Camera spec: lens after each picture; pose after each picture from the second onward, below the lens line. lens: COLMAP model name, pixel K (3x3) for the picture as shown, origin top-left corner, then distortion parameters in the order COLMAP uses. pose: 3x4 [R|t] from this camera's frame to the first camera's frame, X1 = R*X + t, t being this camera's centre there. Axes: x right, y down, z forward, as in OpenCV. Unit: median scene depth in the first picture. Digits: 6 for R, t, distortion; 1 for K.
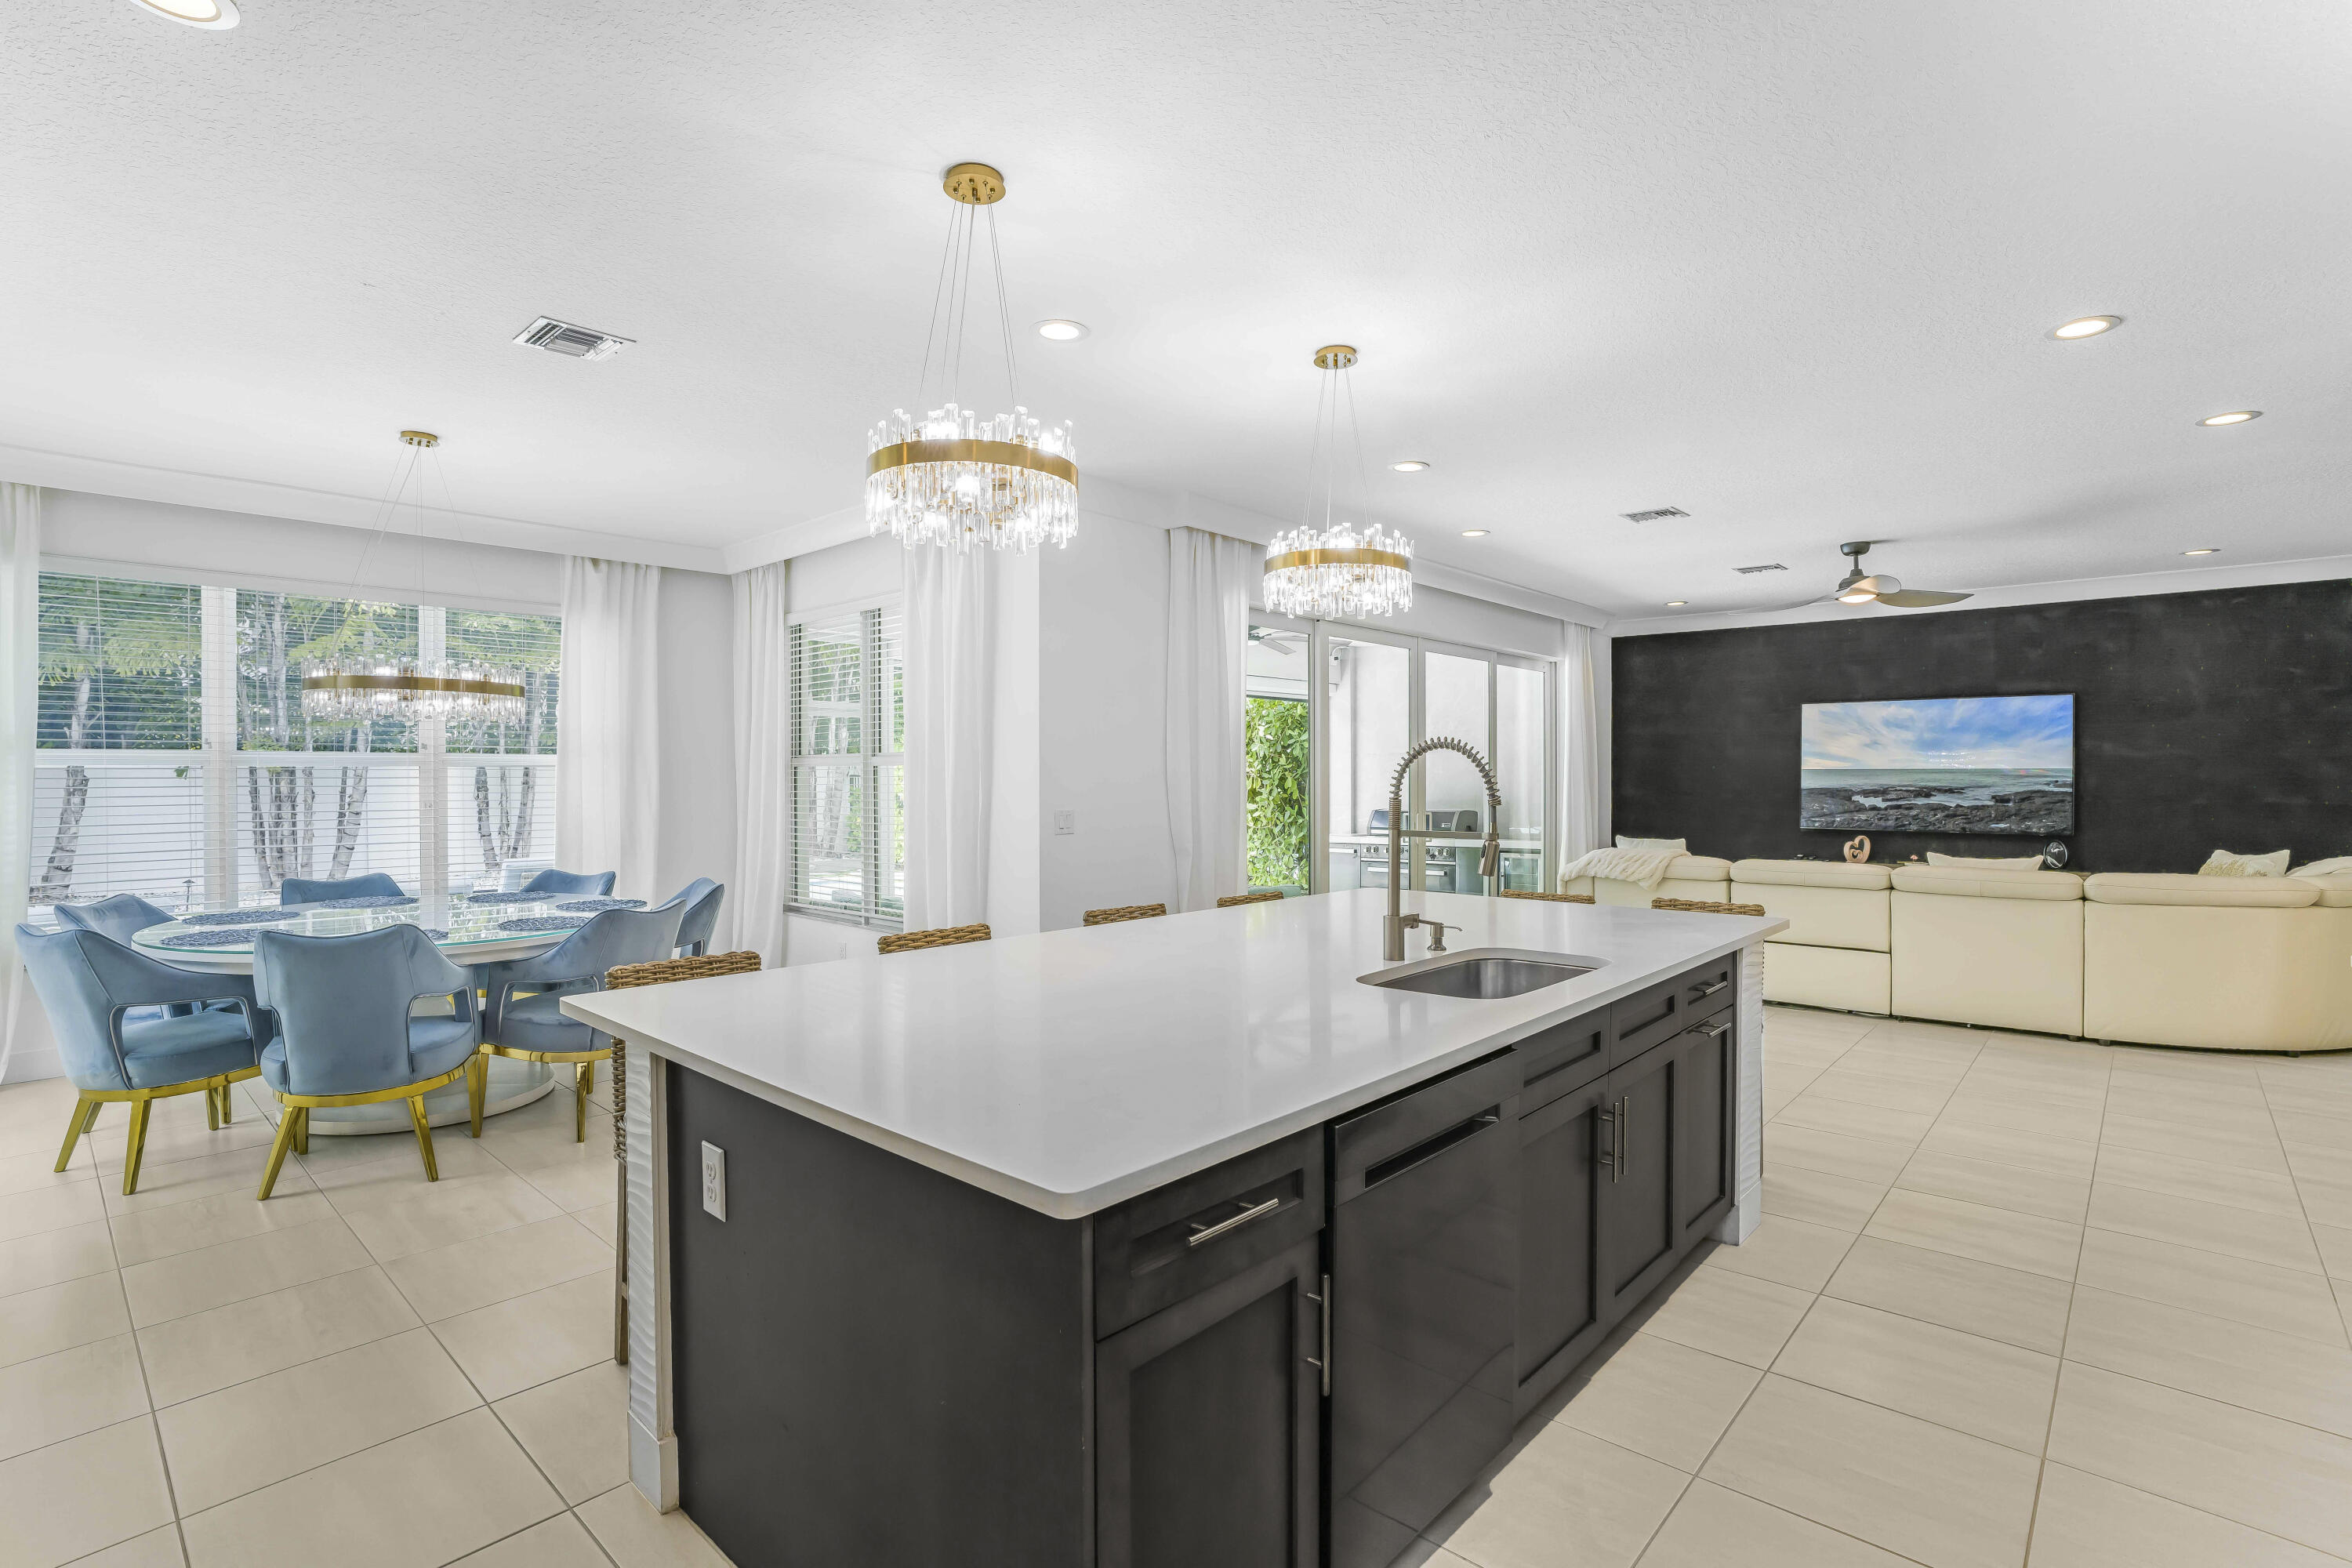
lens RADIAL K [[1114.8, 0, 1170.7], [0, 1114.8, 777.9], [0, 0, 1]] dist [-0.042136, 0.002317]
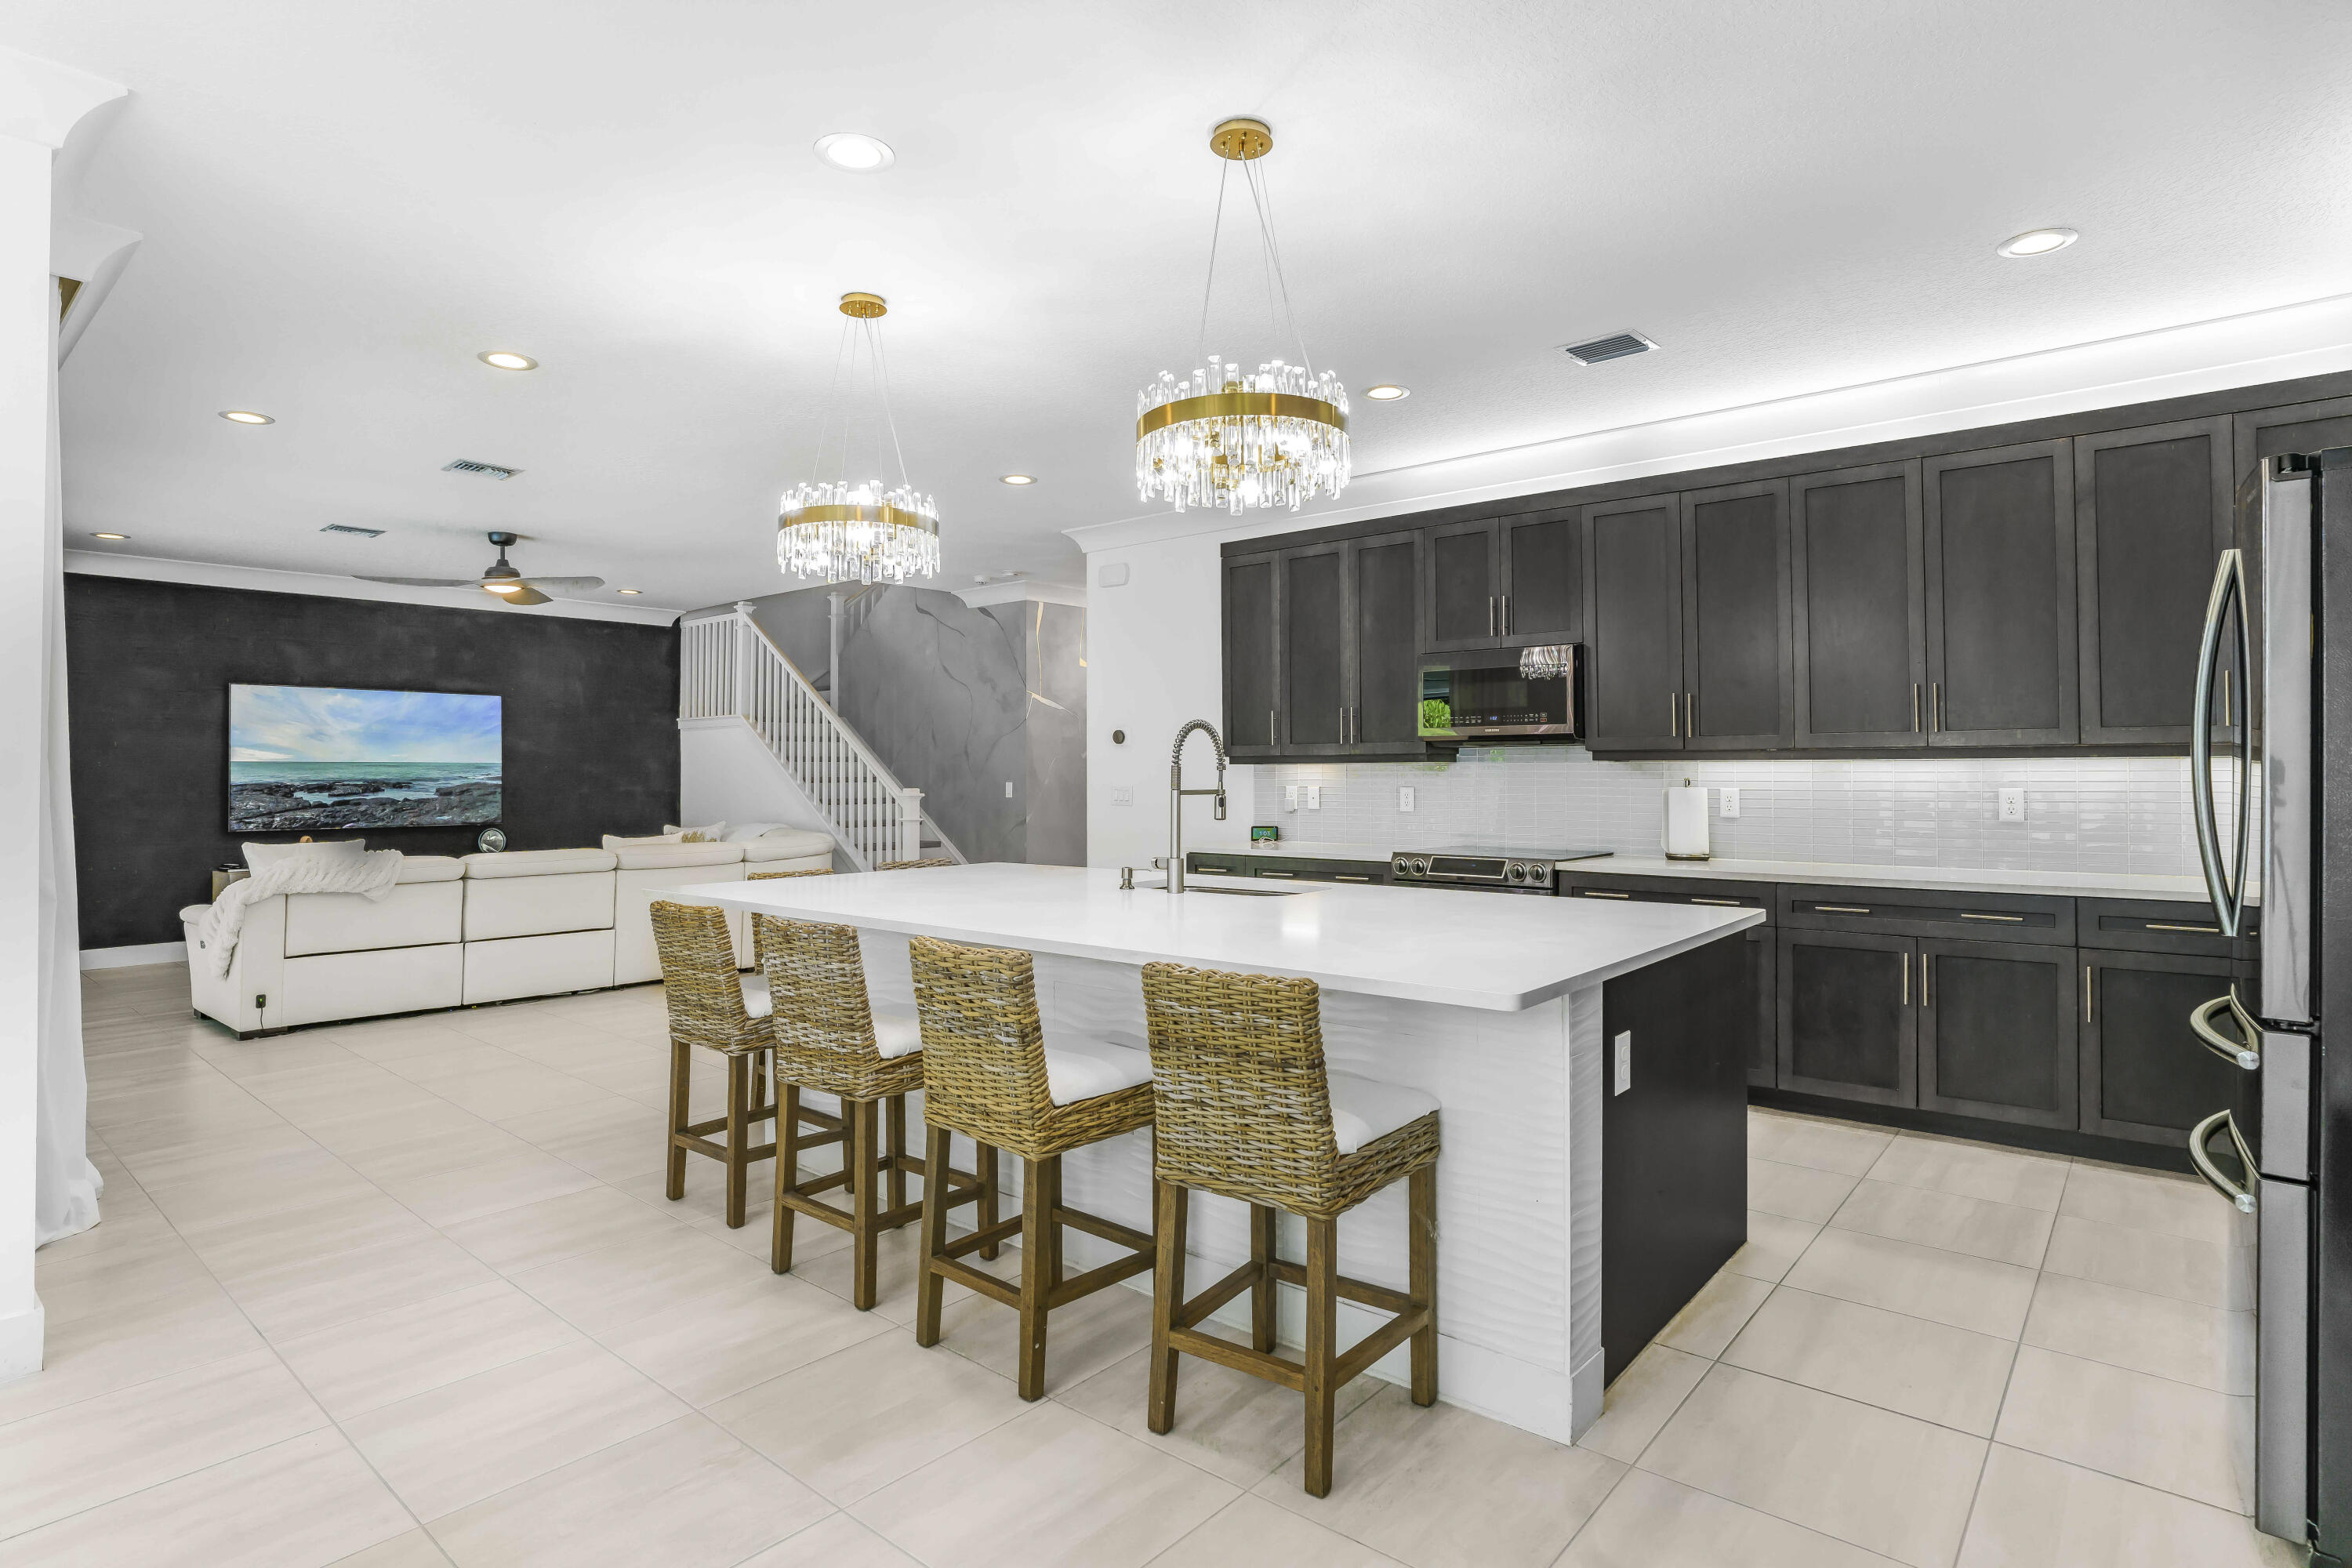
lens RADIAL K [[1204.8, 0, 1160.8], [0, 1204.8, 730.9], [0, 0, 1]] dist [-0.038774, 0.003368]
pose [[-0.028141, 0.037224, 0.998911, -0.376234], [0.010295, 0.999264, -0.036947, 0.009969], [-0.999551, 0.009244, -0.028503, 0.343191]]
